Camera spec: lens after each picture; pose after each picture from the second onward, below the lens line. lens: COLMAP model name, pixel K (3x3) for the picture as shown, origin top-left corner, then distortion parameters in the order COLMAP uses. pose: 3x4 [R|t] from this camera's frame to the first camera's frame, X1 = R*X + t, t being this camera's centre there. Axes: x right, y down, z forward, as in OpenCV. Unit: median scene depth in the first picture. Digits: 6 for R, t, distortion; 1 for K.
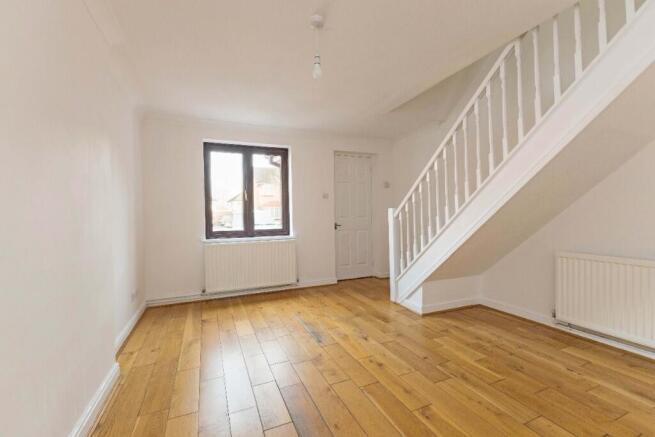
lens RADIAL K [[279.3, 0, 327.2], [0, 279.3, 214.1], [0, 0, 1]] dist [0.001787, 0.000126]
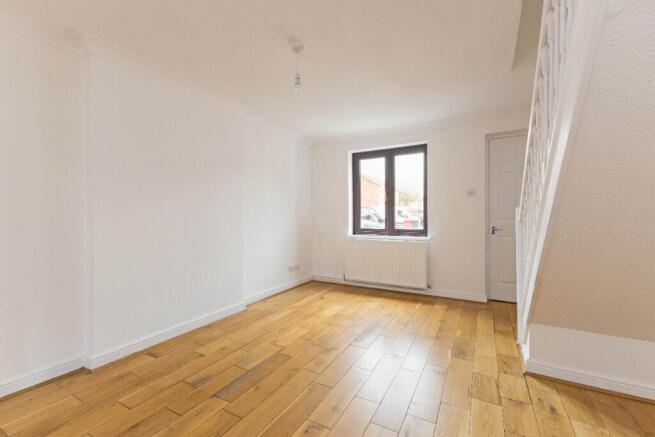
lens RADIAL K [[279.3, 0, 327.2], [0, 279.3, 214.1], [0, 0, 1]] dist [0.001787, 0.000126]
pose [[0.607221, 0.009740, -0.794474, 0.432102], [-0.004765, 0.999952, 0.008618, -0.007161], [0.794519, -0.001447, 0.607238, 0.181158]]
